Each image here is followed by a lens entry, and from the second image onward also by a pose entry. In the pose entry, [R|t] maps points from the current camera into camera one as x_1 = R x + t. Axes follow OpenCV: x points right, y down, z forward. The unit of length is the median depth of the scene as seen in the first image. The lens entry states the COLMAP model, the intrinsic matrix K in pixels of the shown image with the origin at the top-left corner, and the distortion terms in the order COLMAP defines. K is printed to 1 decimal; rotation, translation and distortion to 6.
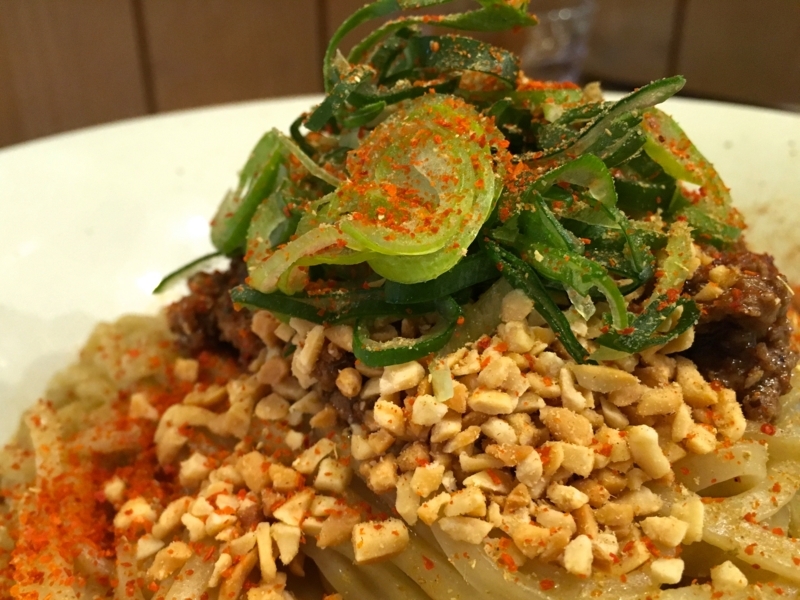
lens RADIAL K [[828.2, 0, 345.4], [0, 828.2, 339.3], [0, 0, 1]] dist [-0.002500, 0.000000]
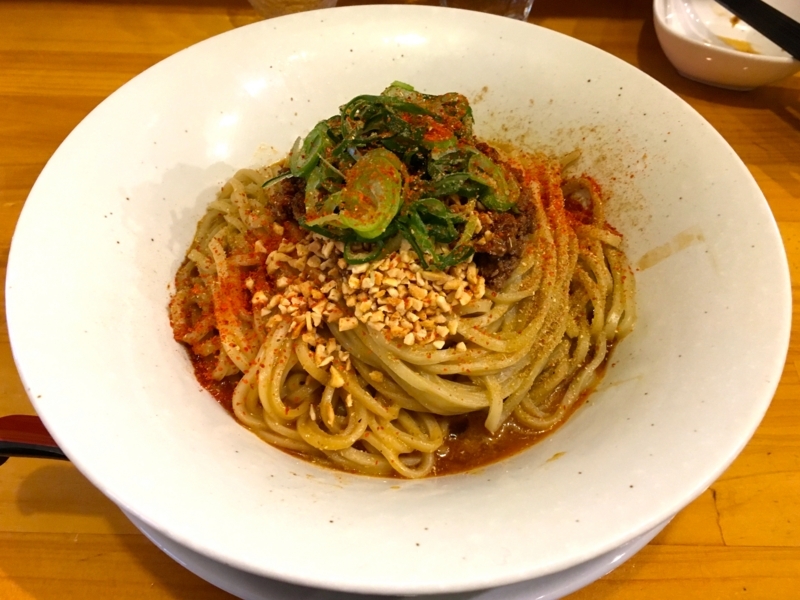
lens RADIAL K [[773.1, 0, 405.5], [0, 773.1, 301.3], [0, 0, 1]] dist [0.006735, 0.000000]
pose [[0.997068, 0.073912, 0.019827, 0.168960], [-0.075740, 0.916104, 0.393722, -0.845391], [0.010937, -0.394069, 0.919016, -1.346594]]
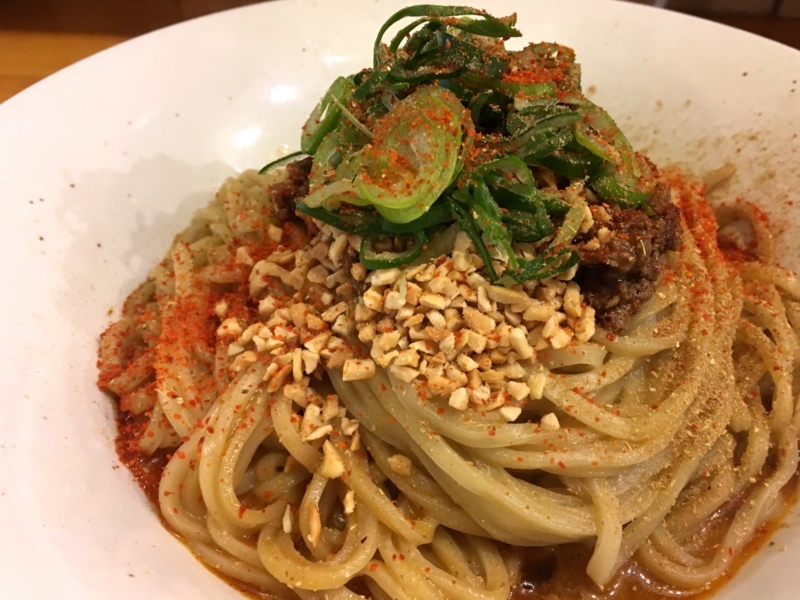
lens RADIAL K [[773.1, 0, 396.3], [0, 773.1, 297.7], [0, 0, 1]] dist [0.006735, 0.000000]
pose [[0.985542, 0.131694, -0.106601, 0.251256], [-0.103346, 0.965821, 0.237717, -0.272232], [0.134263, -0.223264, 0.965467, -0.469711]]
